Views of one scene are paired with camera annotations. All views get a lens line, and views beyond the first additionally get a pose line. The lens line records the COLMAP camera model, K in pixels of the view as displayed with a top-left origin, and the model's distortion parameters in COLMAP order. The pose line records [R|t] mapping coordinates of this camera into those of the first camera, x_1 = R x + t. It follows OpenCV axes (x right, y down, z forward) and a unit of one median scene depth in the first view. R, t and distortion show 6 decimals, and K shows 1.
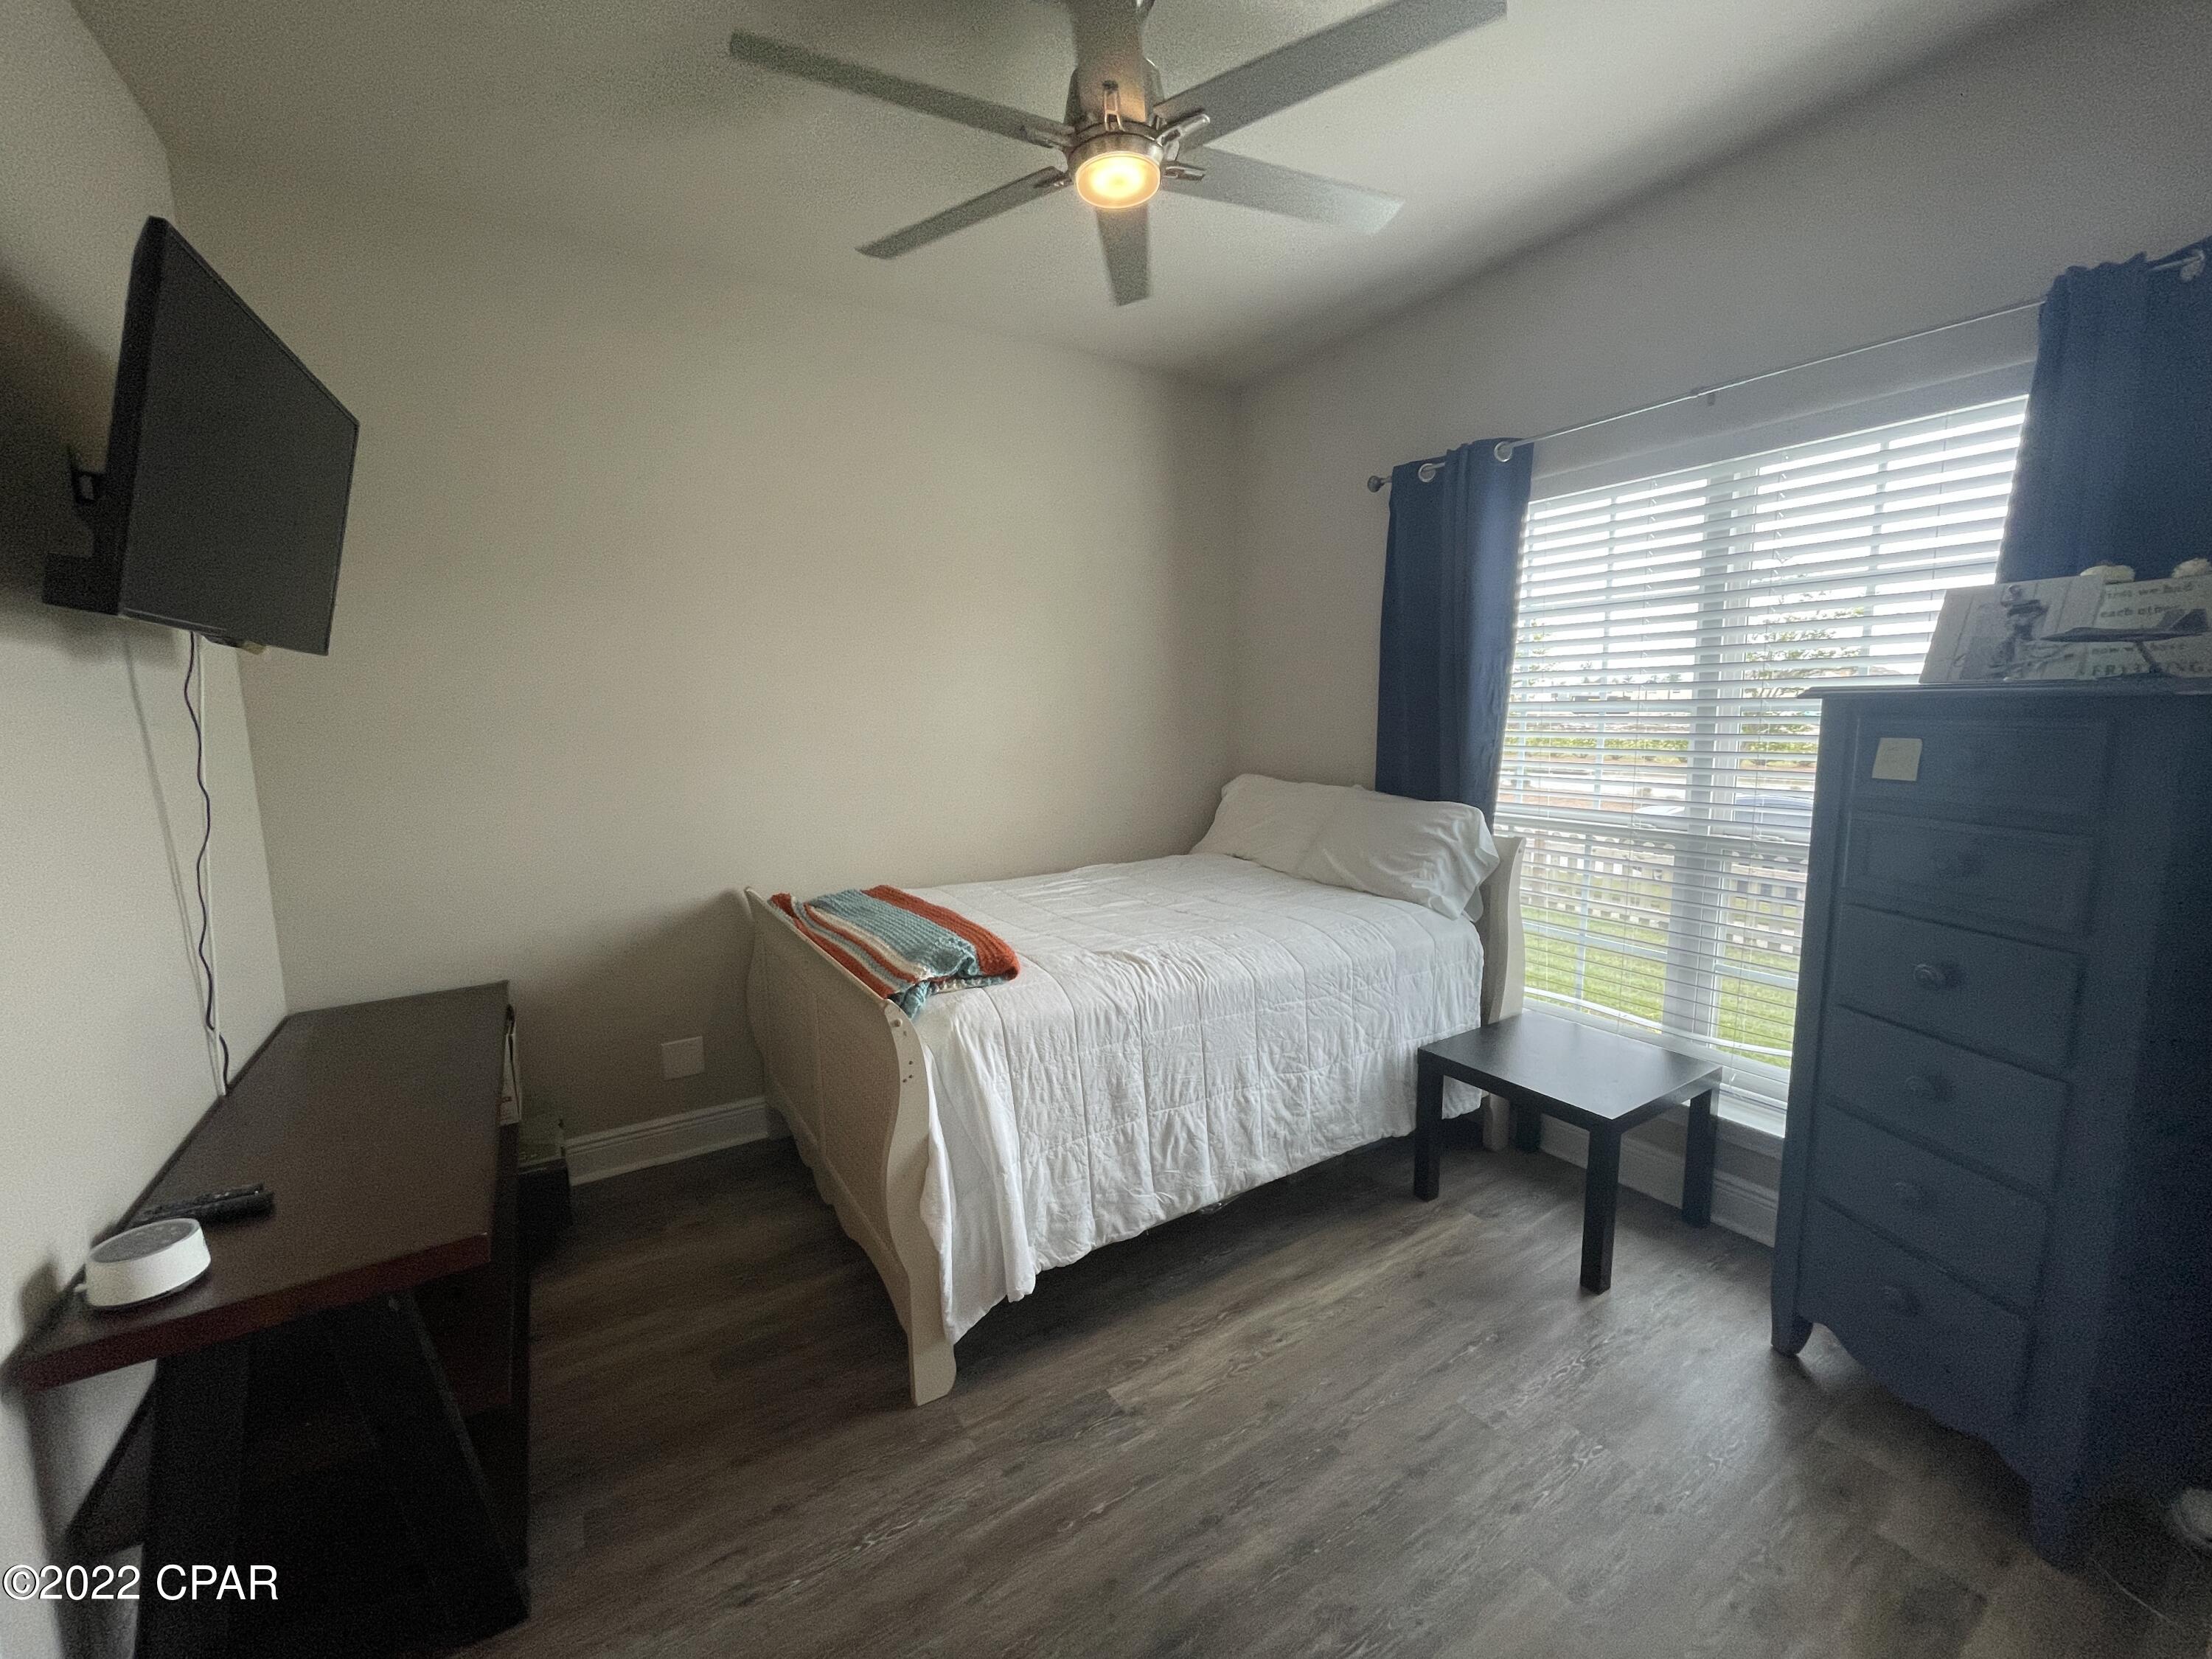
lens RADIAL K [[889.3, 0, 1106.0], [0, 889.3, 829.5], [0, 0, 1]] dist [-0.009248, 0.002798]
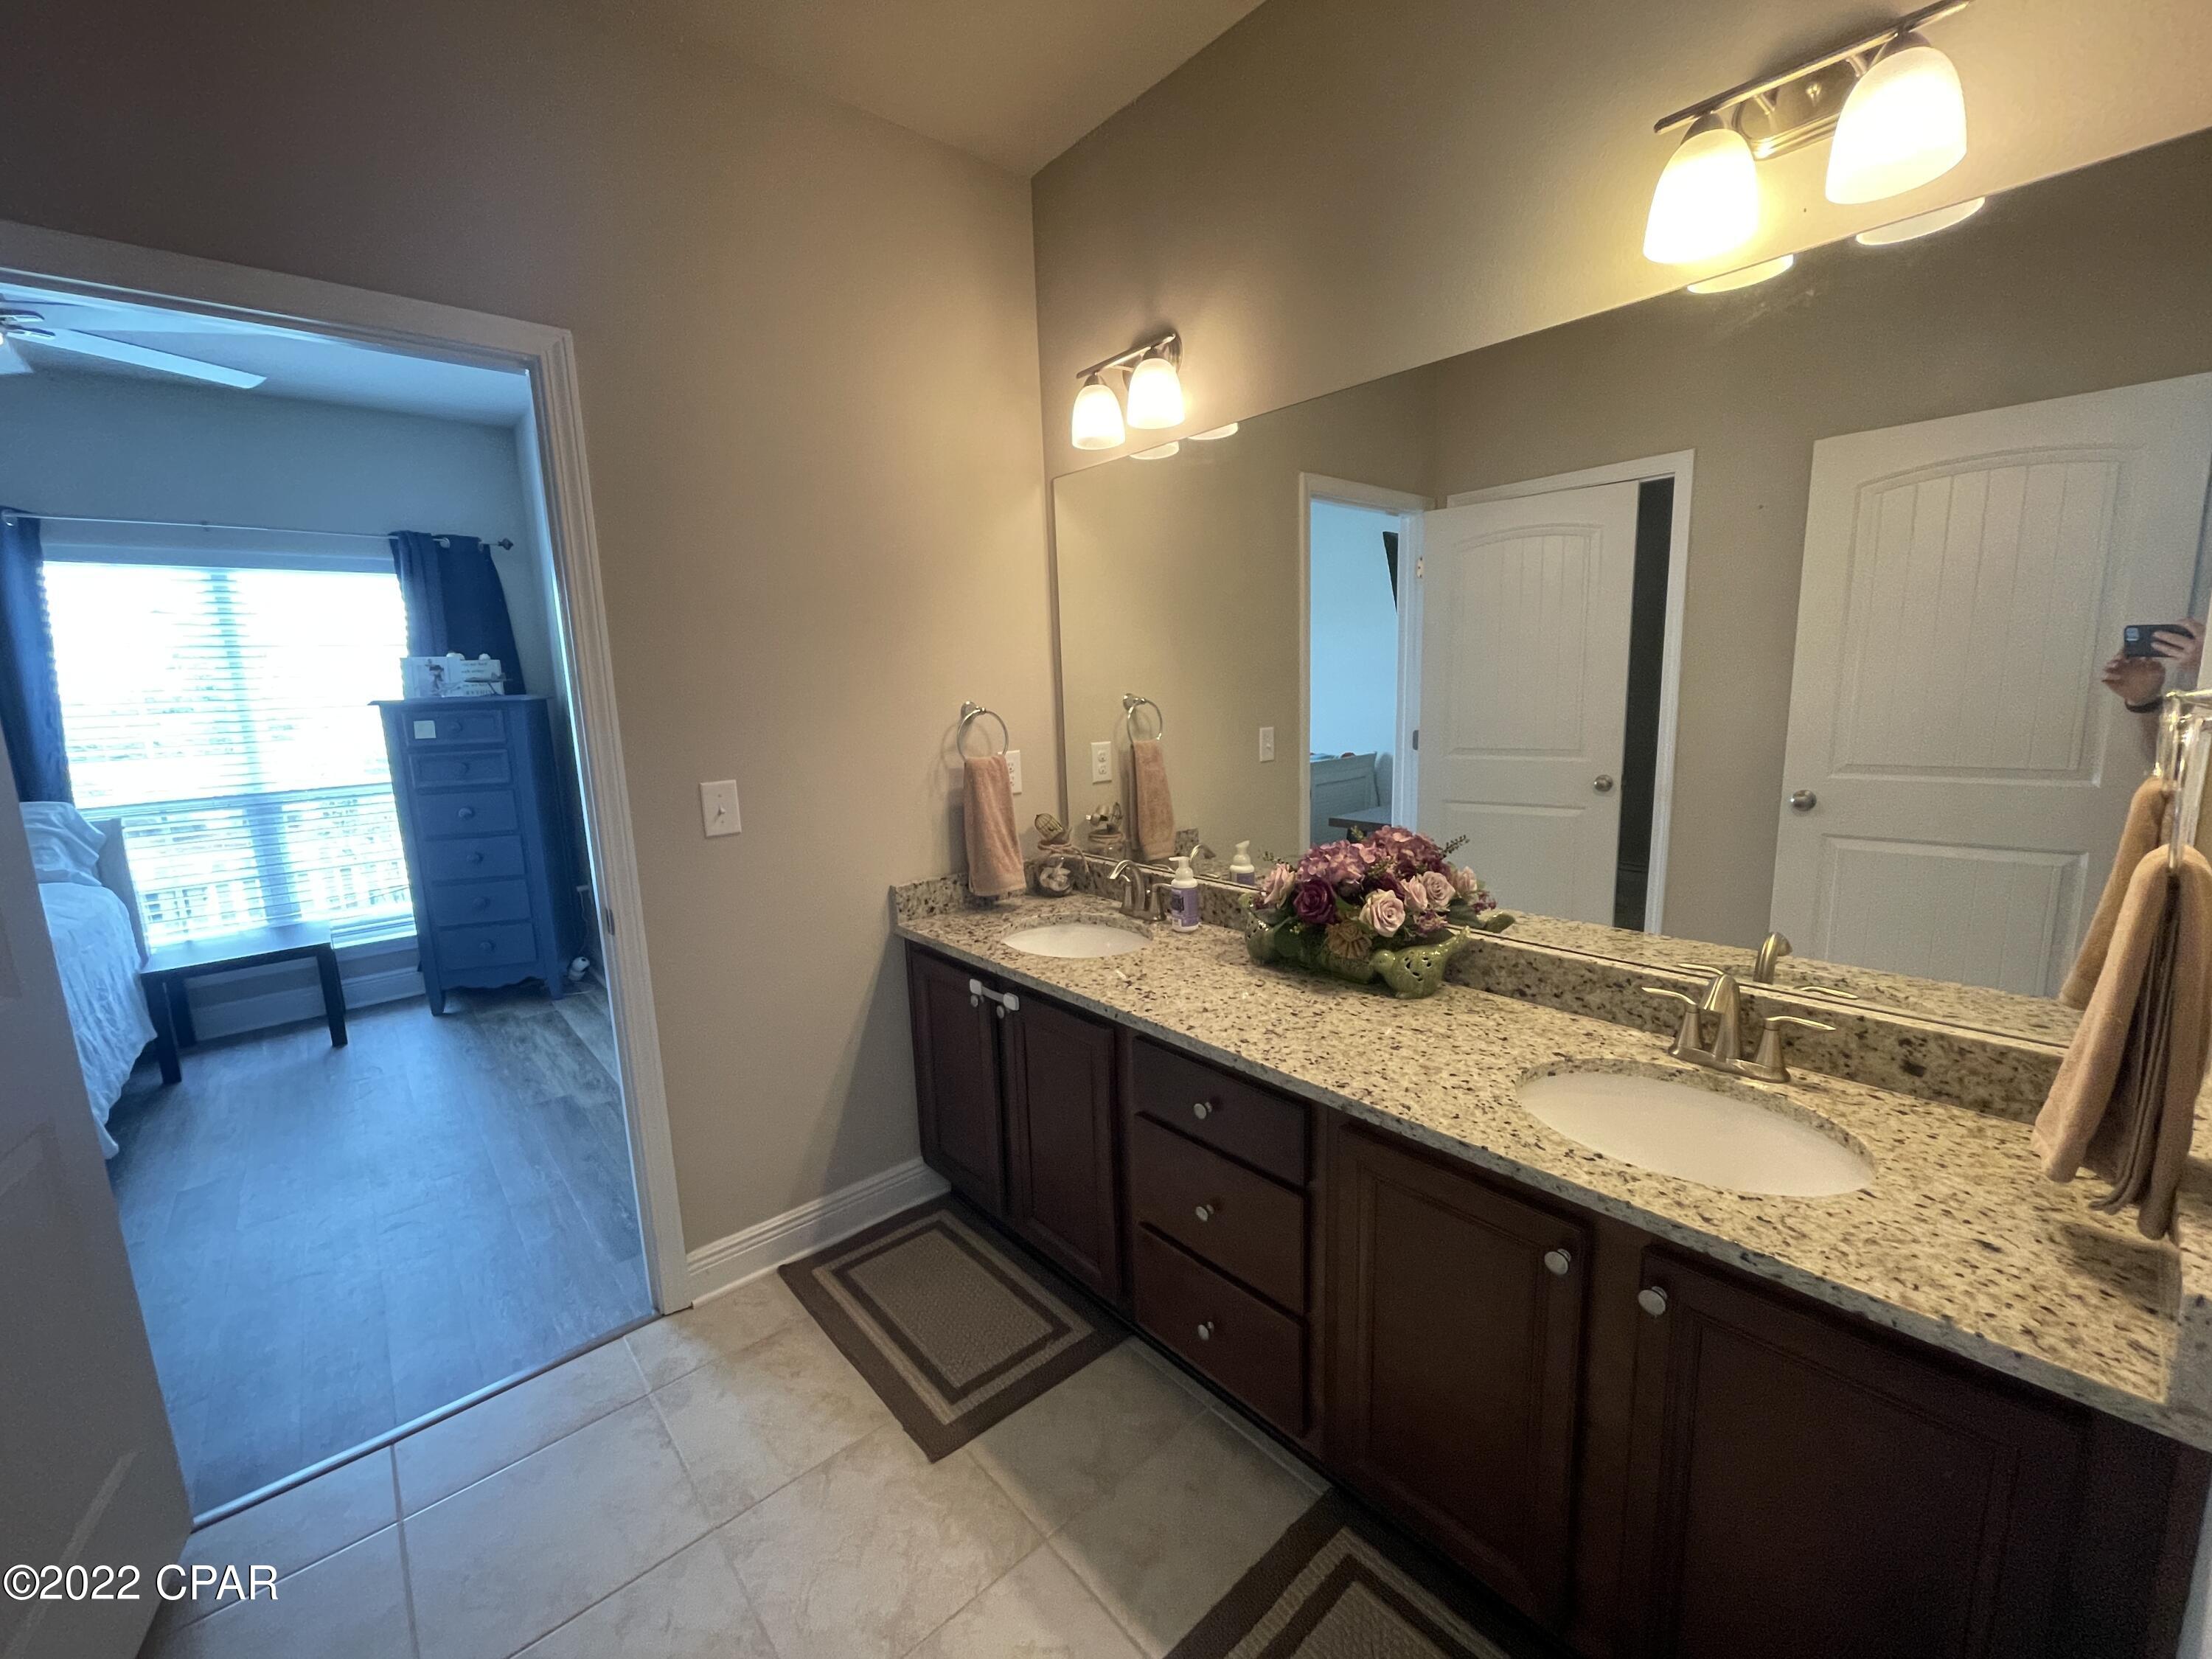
lens RADIAL K [[889.3, 0, 1106.0], [0, 889.3, 829.5], [0, 0, 1]] dist [-0.009248, 0.002798]
pose [[-0.151025, -0.146186, 0.977661, -1.139864], [0.167852, 0.970851, 0.171097, 0.052649], [-0.974175, 0.189942, -0.122085, -0.290641]]
